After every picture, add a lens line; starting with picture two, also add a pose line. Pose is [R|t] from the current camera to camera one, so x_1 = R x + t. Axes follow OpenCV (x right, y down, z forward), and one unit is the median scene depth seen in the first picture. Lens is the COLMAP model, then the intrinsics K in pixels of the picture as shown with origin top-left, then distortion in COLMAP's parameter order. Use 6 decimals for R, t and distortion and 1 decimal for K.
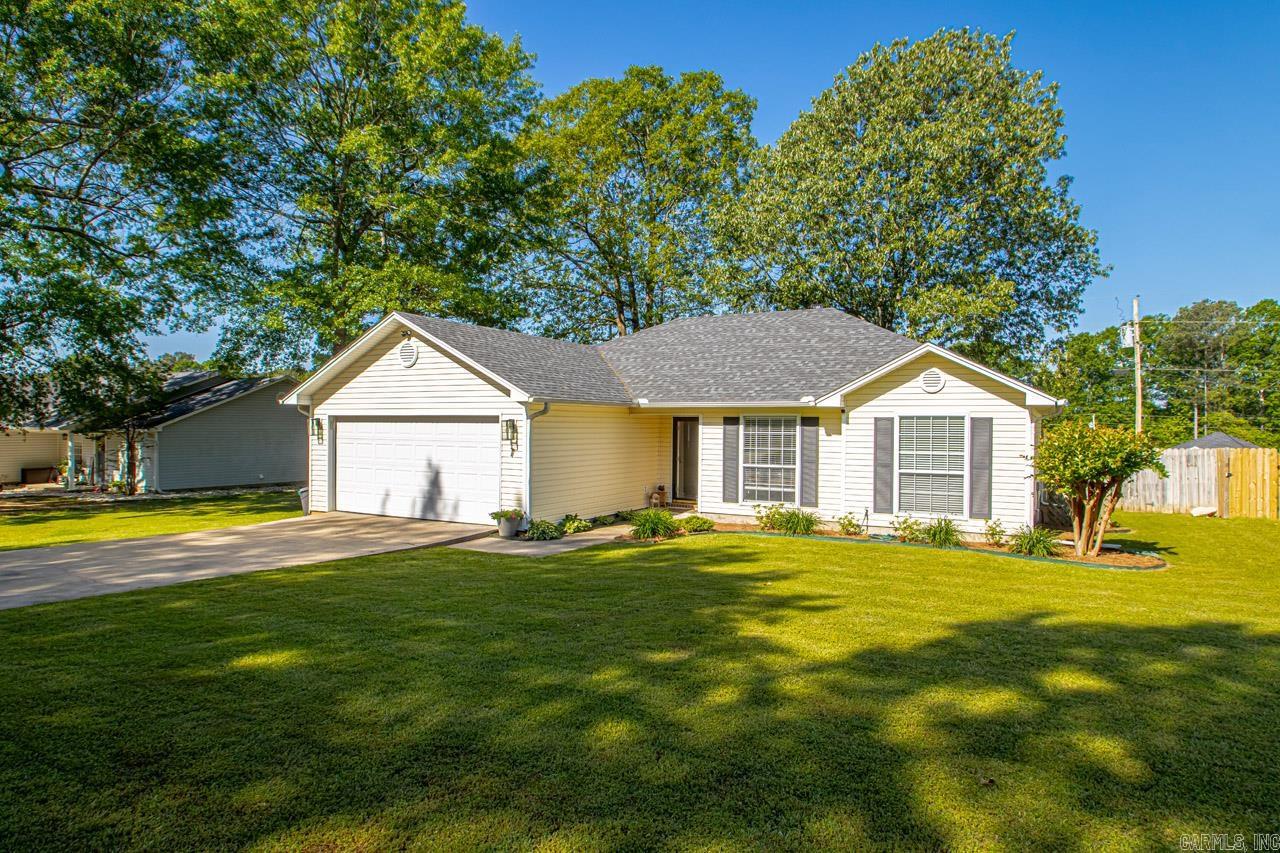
lens RADIAL K [[763.3, 0, 640.0], [0, 763.3, 426.5], [0, 0, 1]] dist [-0.026744, -0.001163]
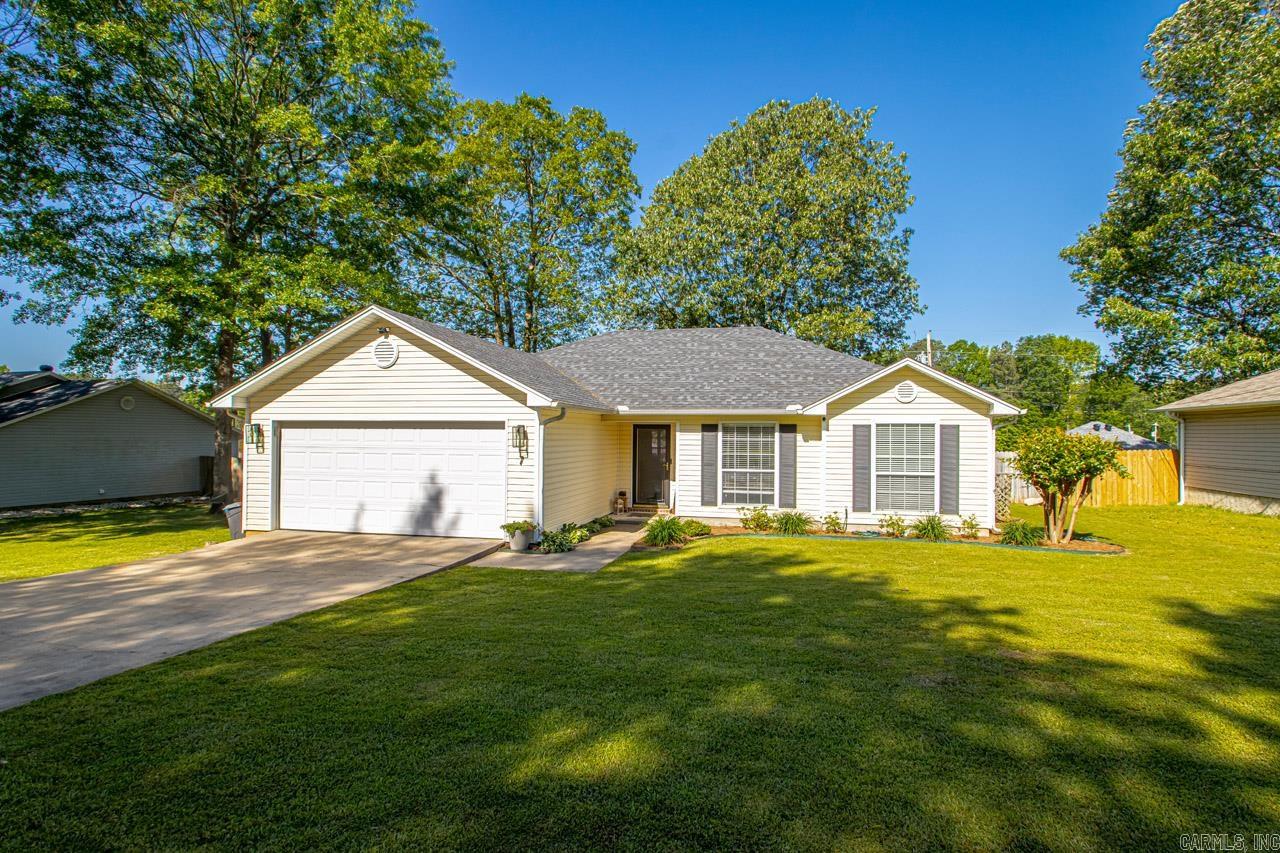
lens RADIAL K [[666.2, 0, 640.0], [0, 666.2, 426.5], [0, 0, 1]] dist [-0.002554, -0.021433]
pose [[0.957789, 0.003308, 0.287454, -0.246532], [0.000921, 0.999893, -0.014574, 0.004131], [-0.287472, 0.014223, 0.957683, 0.158012]]
